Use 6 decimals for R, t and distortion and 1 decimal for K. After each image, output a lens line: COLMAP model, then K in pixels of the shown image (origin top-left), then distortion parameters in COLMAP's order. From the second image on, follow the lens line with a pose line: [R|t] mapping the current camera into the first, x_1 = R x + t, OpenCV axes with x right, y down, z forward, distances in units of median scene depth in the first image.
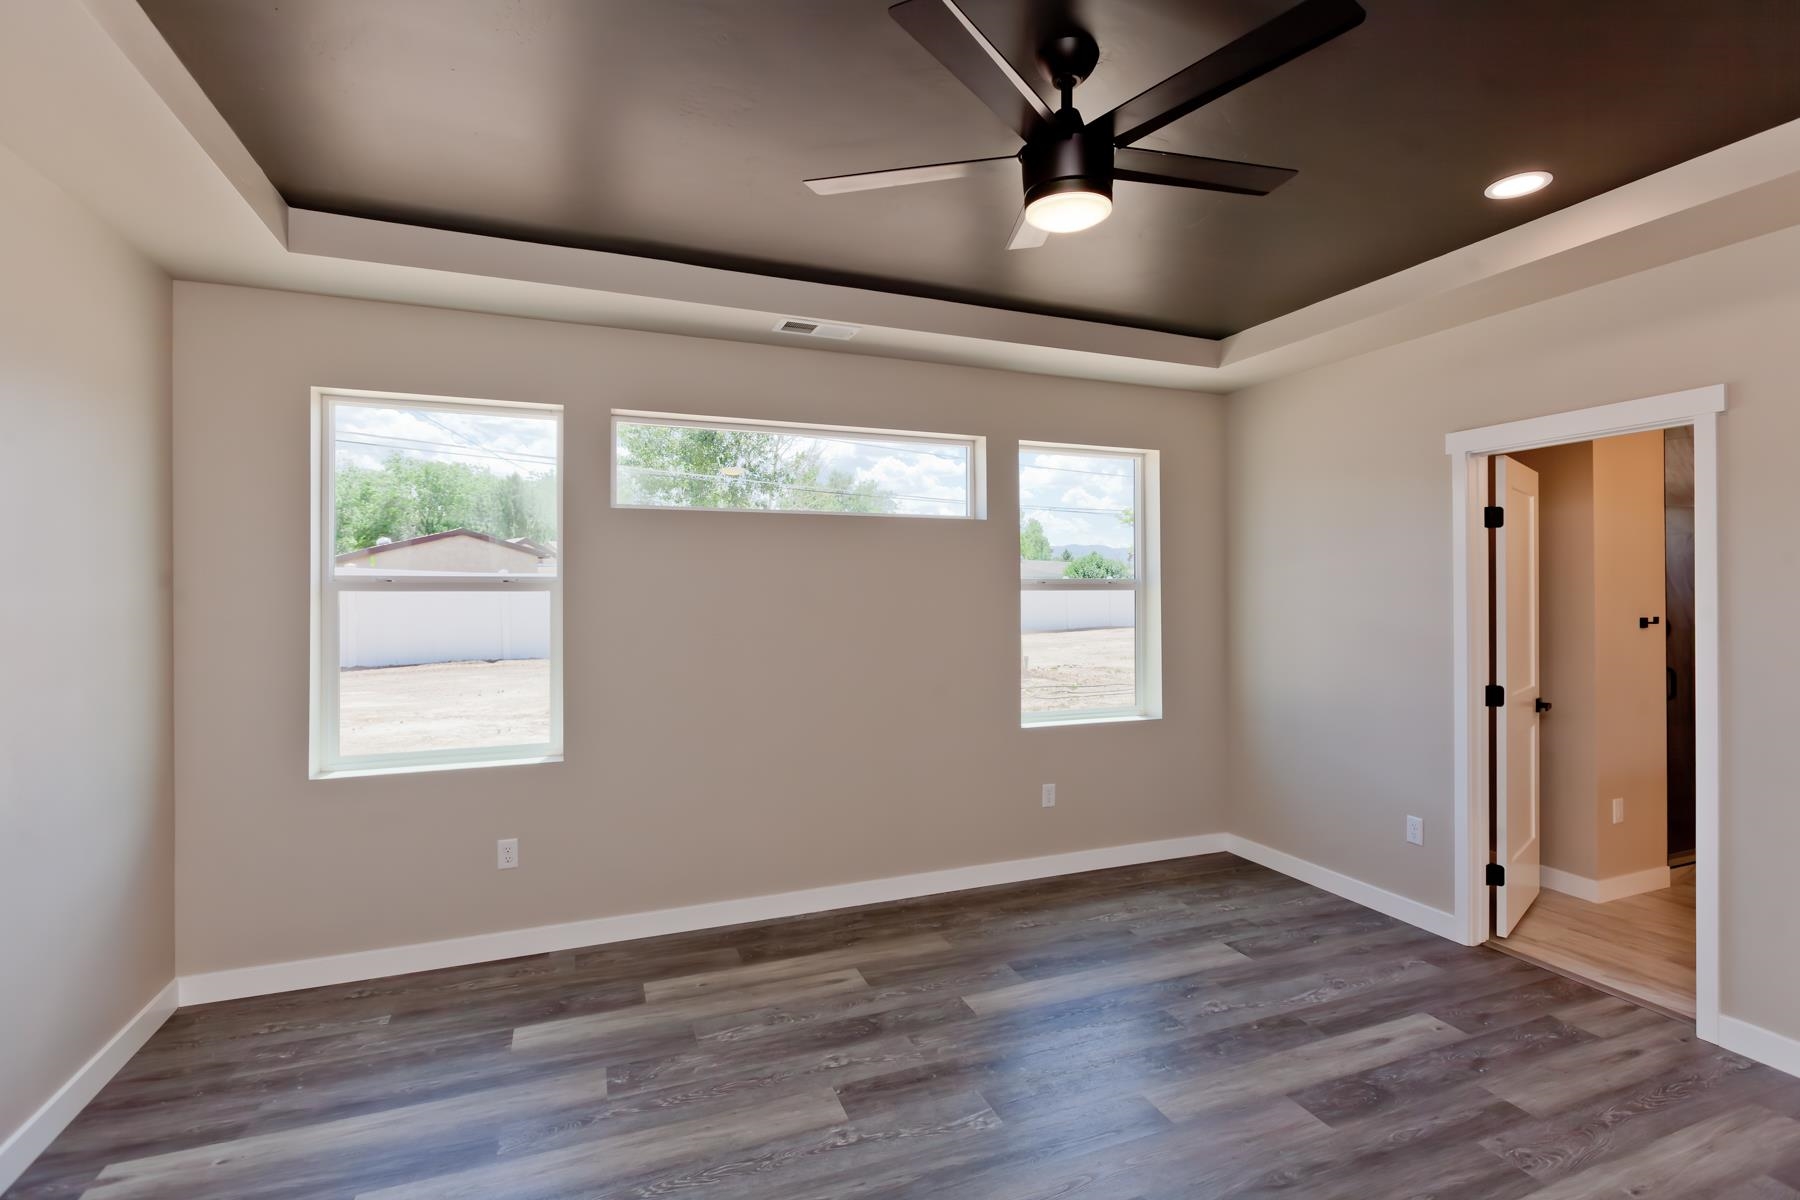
lens RADIAL K [[837.5, 0, 915.8], [0, 837.5, 586.8], [0, 0, 1]] dist [-0.004840, -0.001346]
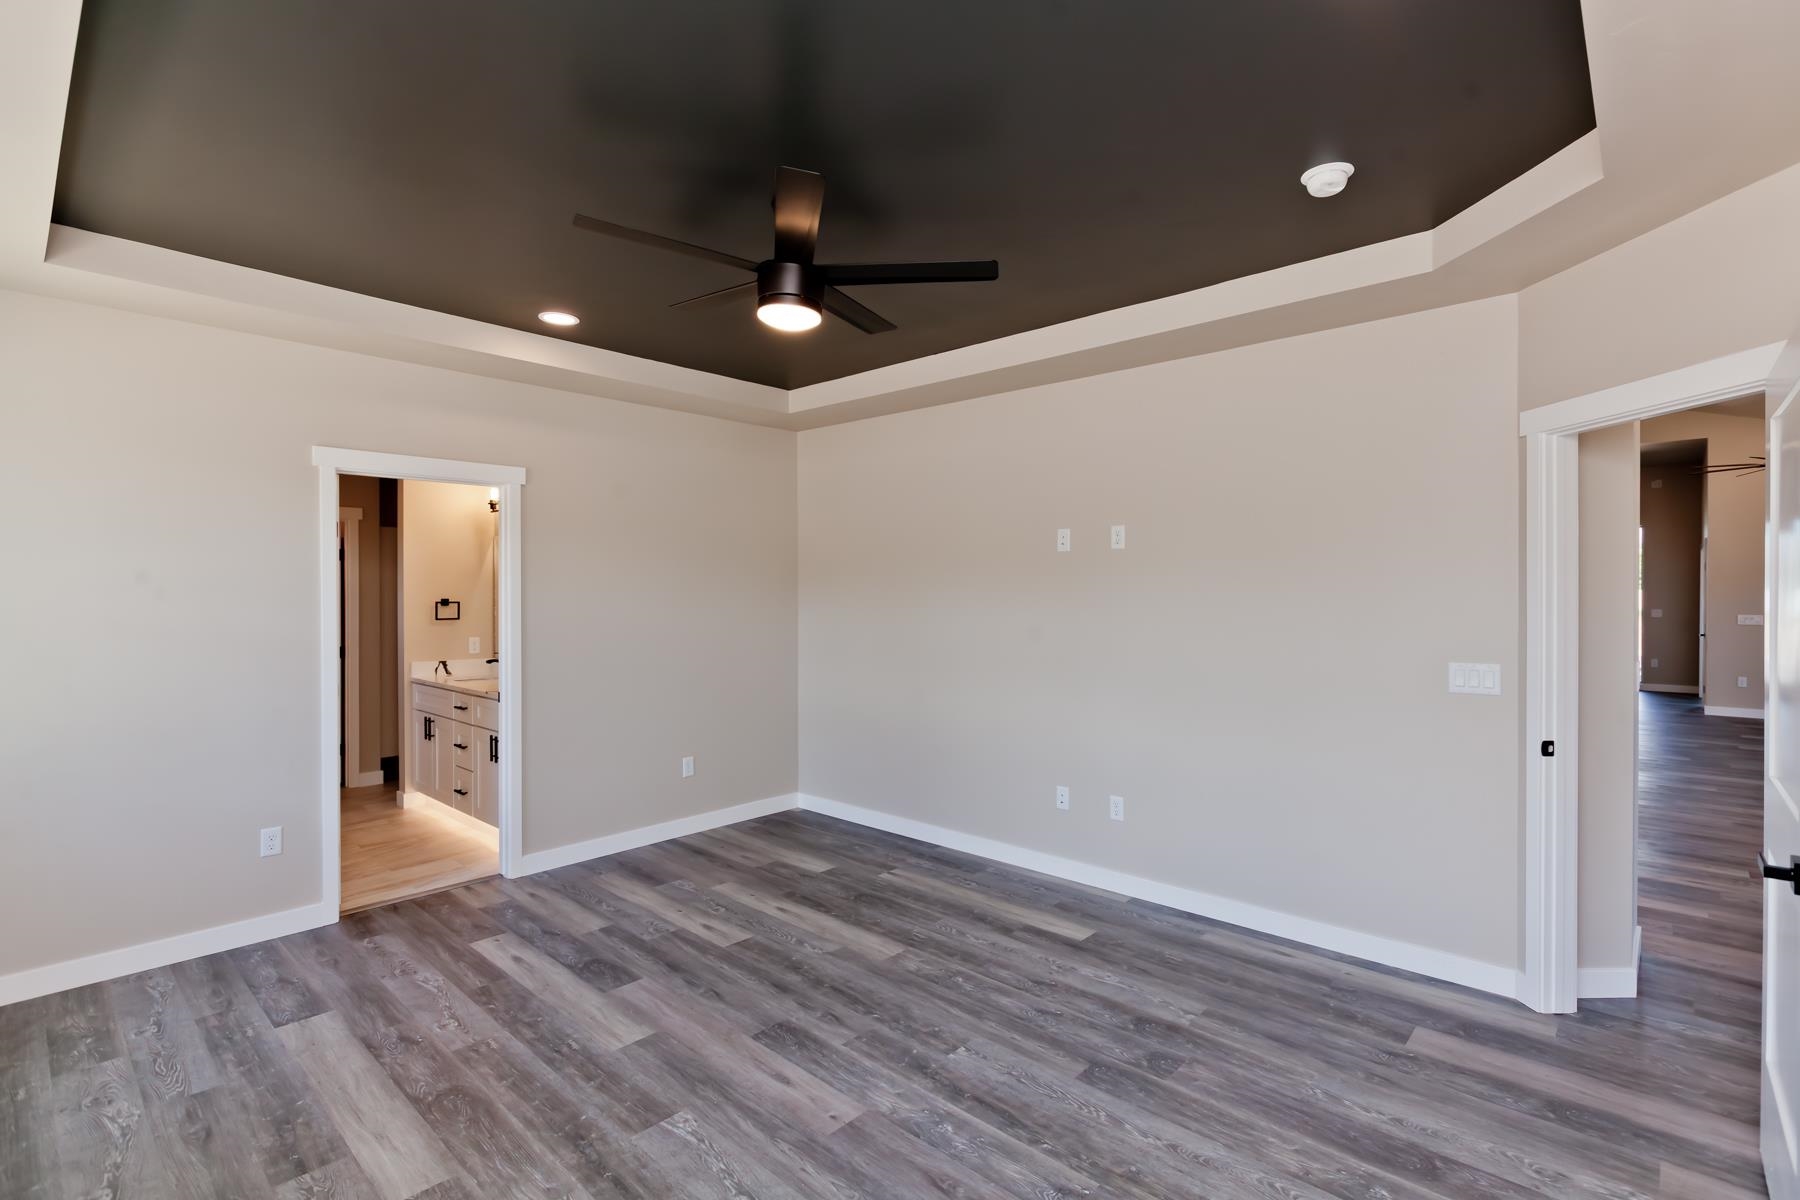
lens RADIAL K [[837.5, 0, 900.9], [0, 837.5, 592.8], [0, 0, 1]] dist [-0.004840, -0.001346]
pose [[-0.428303, -0.003175, 0.903630, -0.697081], [-0.003728, 0.999992, 0.001747, -0.004081], [-0.903628, -0.002620, -0.428311, 0.881811]]
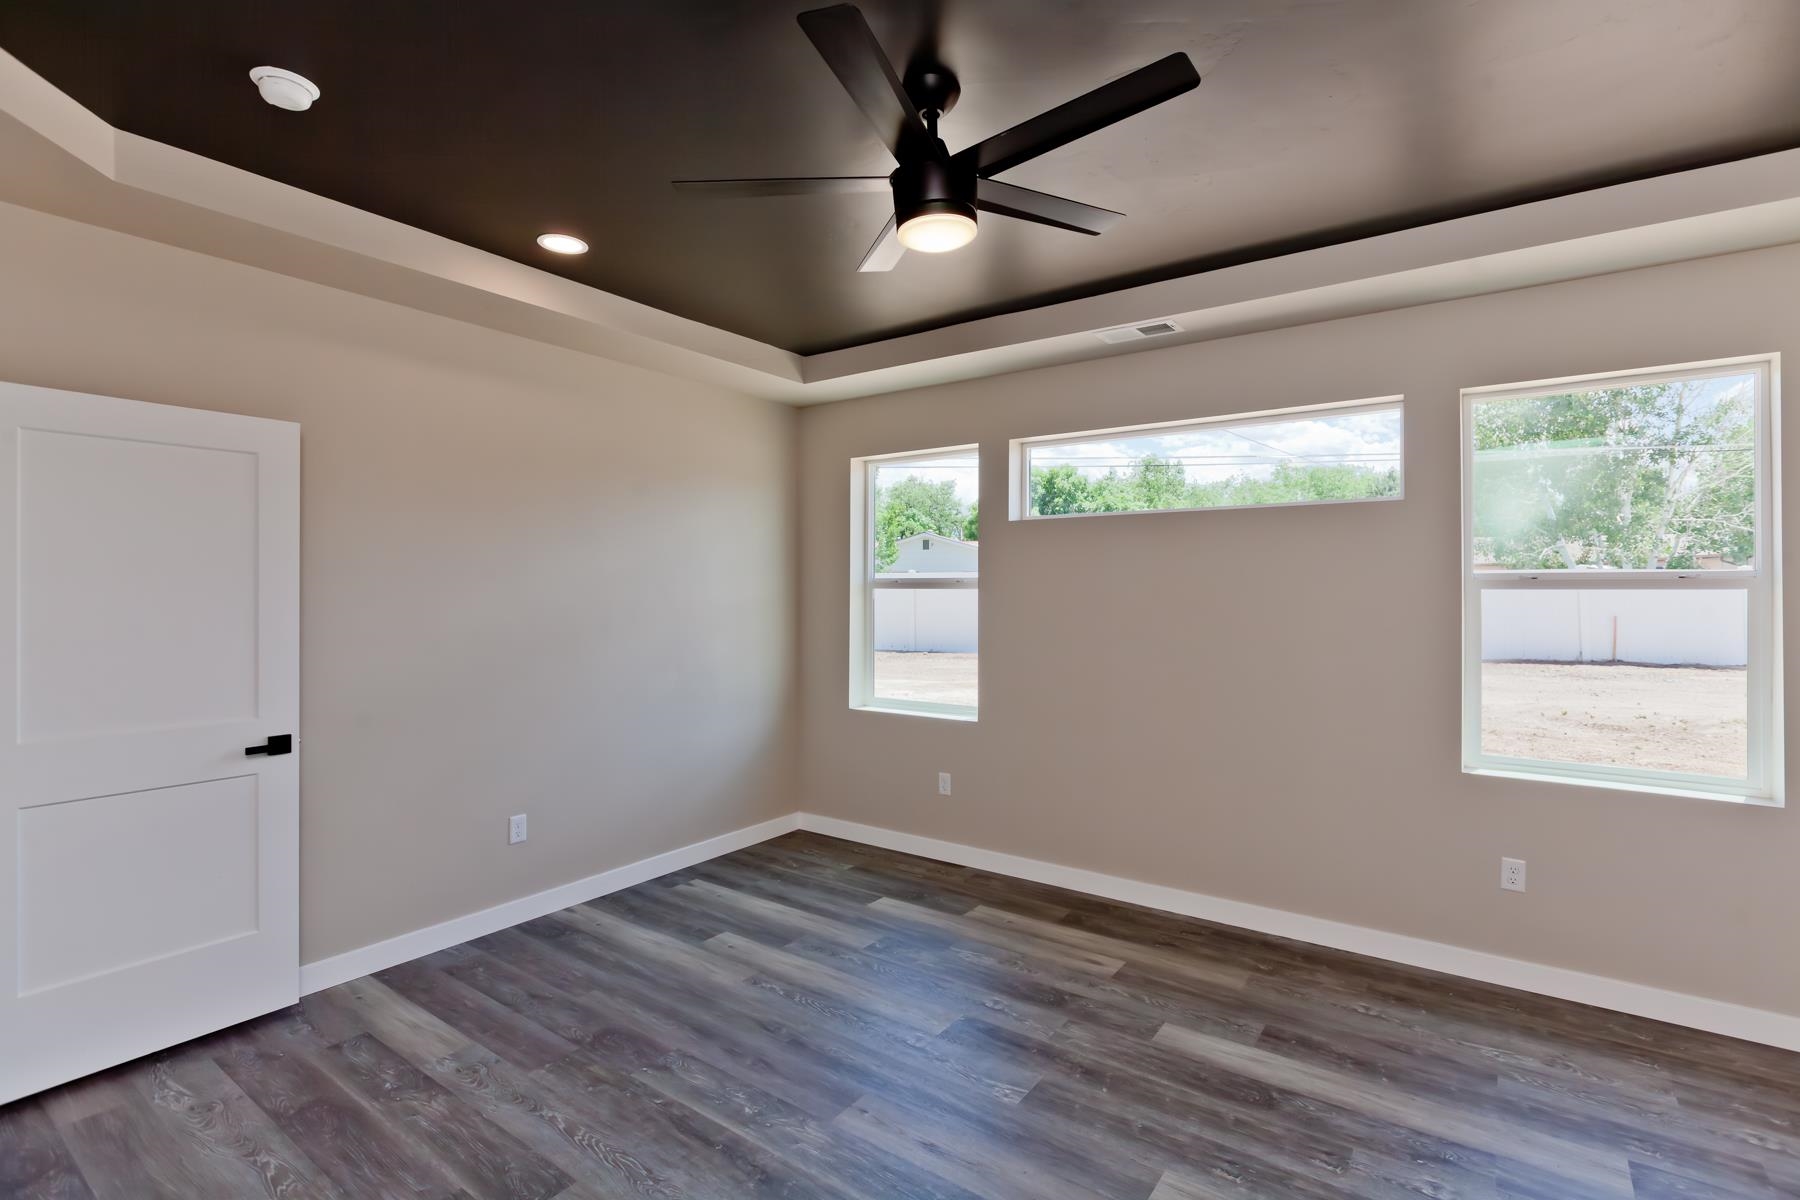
lens RADIAL K [[837.5, 0, 918.1], [0, 837.5, 592.8], [0, 0, 1]] dist [-0.004840, -0.001346]
pose [[0.539302, 0.005526, -0.842095, 0.664755], [0.000772, 0.999975, 0.007057, 0.001187], [0.842112, -0.004456, 0.539284, 0.250971]]
